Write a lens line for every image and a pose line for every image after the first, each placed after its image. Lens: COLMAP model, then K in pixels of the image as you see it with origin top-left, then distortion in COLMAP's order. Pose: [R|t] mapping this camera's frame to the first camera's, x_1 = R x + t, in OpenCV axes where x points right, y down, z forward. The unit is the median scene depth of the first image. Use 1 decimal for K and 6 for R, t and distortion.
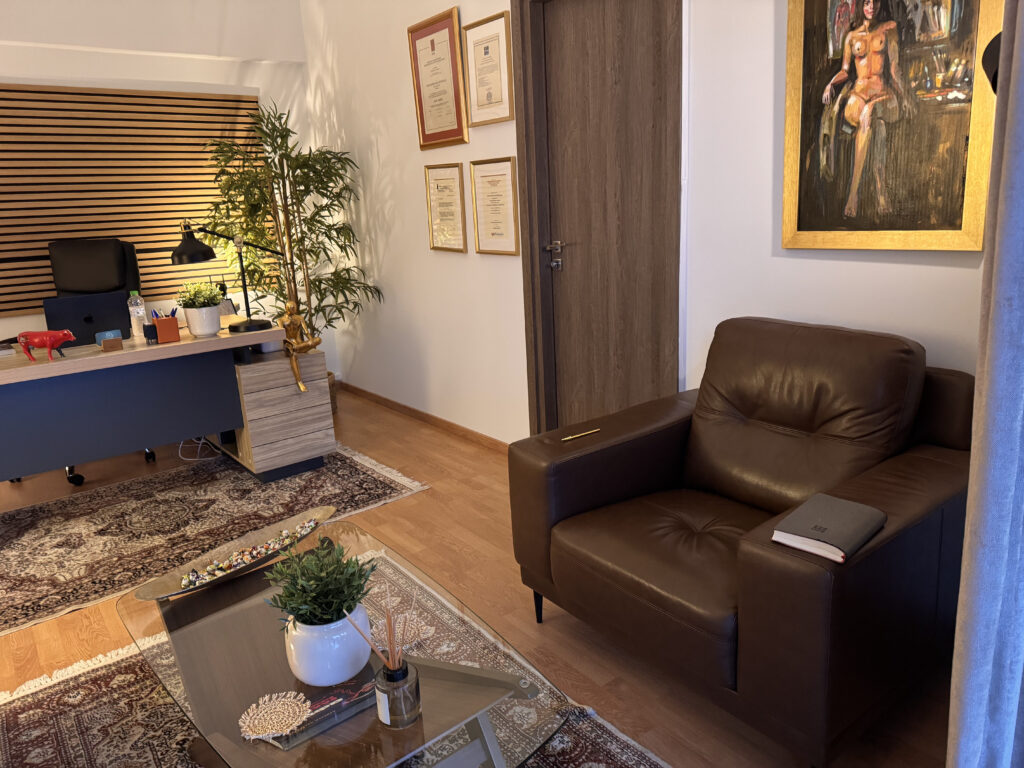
lens RADIAL K [[697.1, 0, 512.0], [0, 697.1, 384.0], [0, 0, 1]] dist [0.052064, -0.074972]
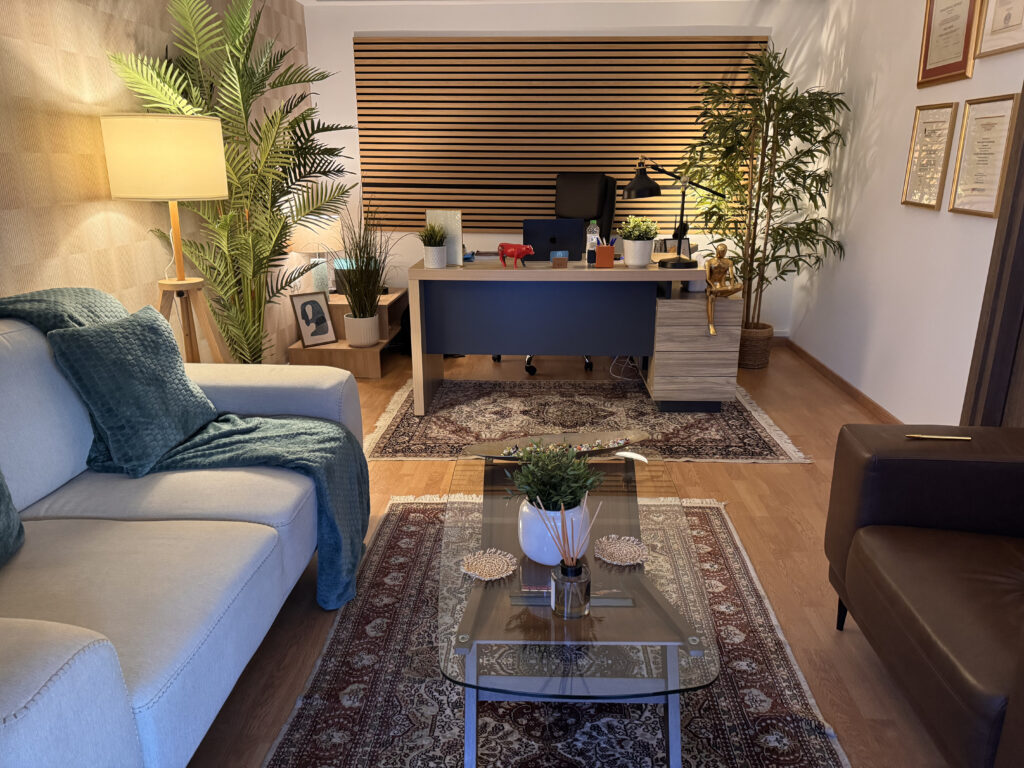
lens RADIAL K [[697.1, 0, 512.0], [0, 697.1, 384.0], [0, 0, 1]] dist [0.052064, -0.074972]
pose [[0.746342, 0.238128, -0.621505, 0.133038], [-0.195902, 0.971035, 0.136798, -0.001494], [0.636079, 0.019656, 0.771374, 0.030144]]
